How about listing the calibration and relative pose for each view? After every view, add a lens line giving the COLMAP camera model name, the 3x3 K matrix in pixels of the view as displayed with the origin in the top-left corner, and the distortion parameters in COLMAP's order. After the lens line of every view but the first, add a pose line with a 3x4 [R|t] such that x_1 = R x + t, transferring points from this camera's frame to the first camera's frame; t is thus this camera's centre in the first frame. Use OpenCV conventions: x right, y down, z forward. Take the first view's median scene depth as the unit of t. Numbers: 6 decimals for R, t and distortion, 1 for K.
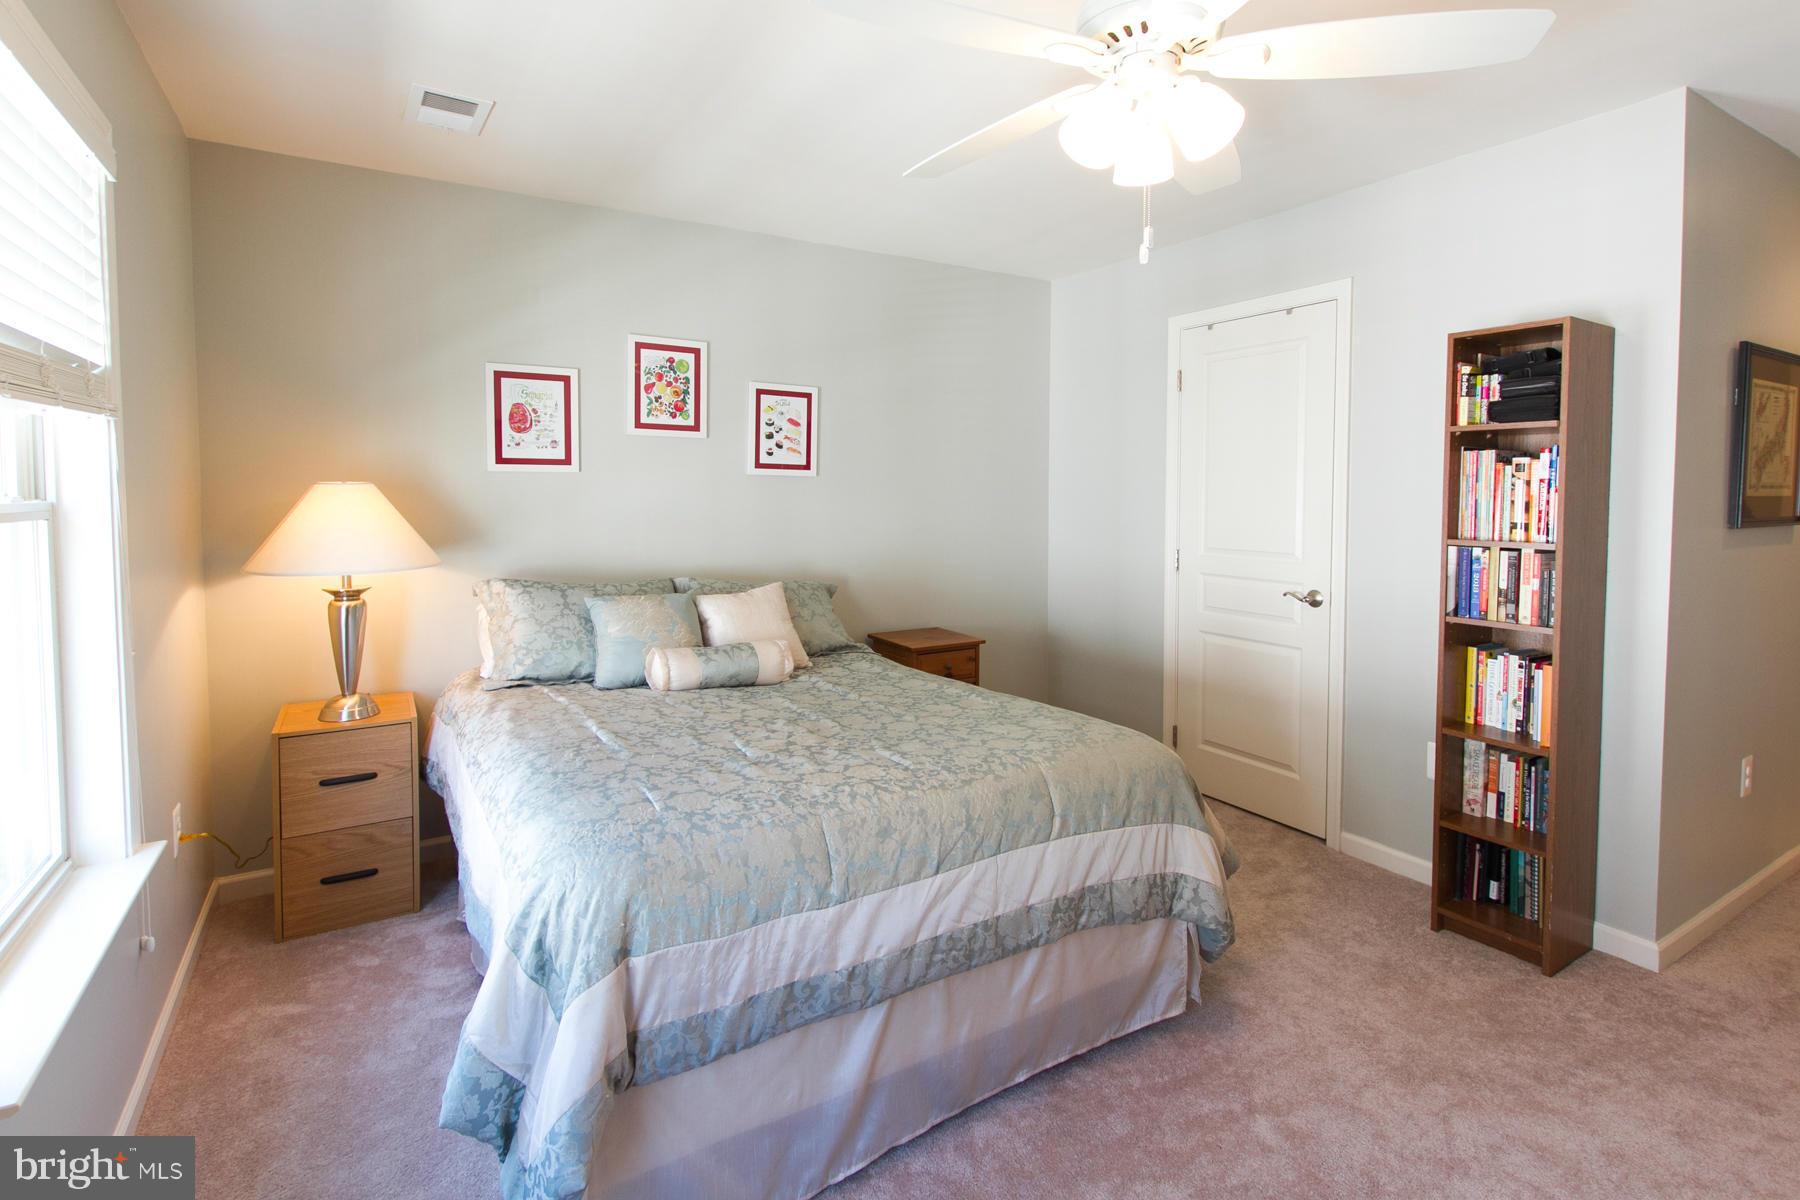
lens RADIAL K [[854.4, 0, 882.7], [0, 854.4, 523.2], [0, 0, 1]] dist [0.002132, -0.000016]
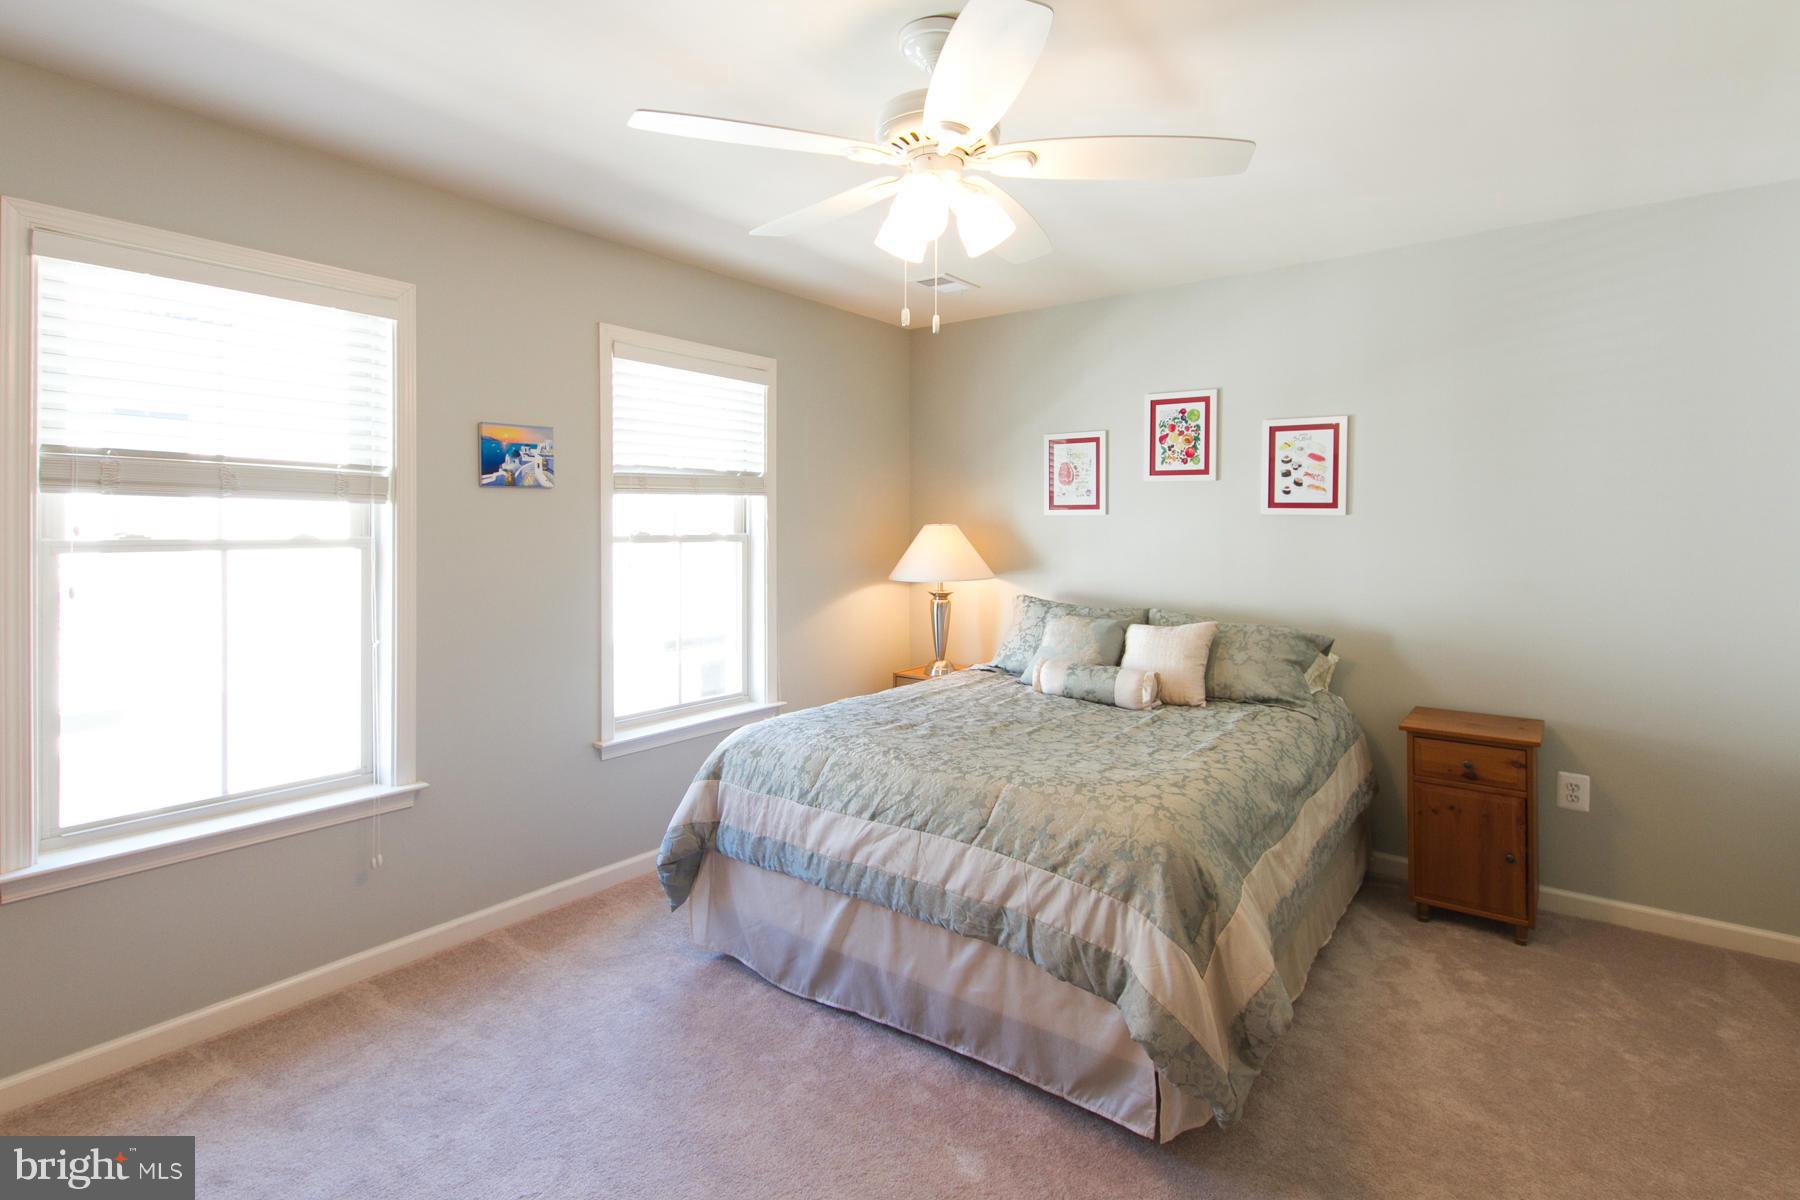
lens RADIAL K [[854.4, 0, 882.7], [0, 854.4, 523.2], [0, 0, 1]] dist [0.002132, -0.000016]
pose [[0.382430, -0.003951, -0.923976, 0.627684], [-0.038950, 0.999033, -0.020393, -0.010542], [0.923163, 0.043787, 0.381906, 0.238487]]
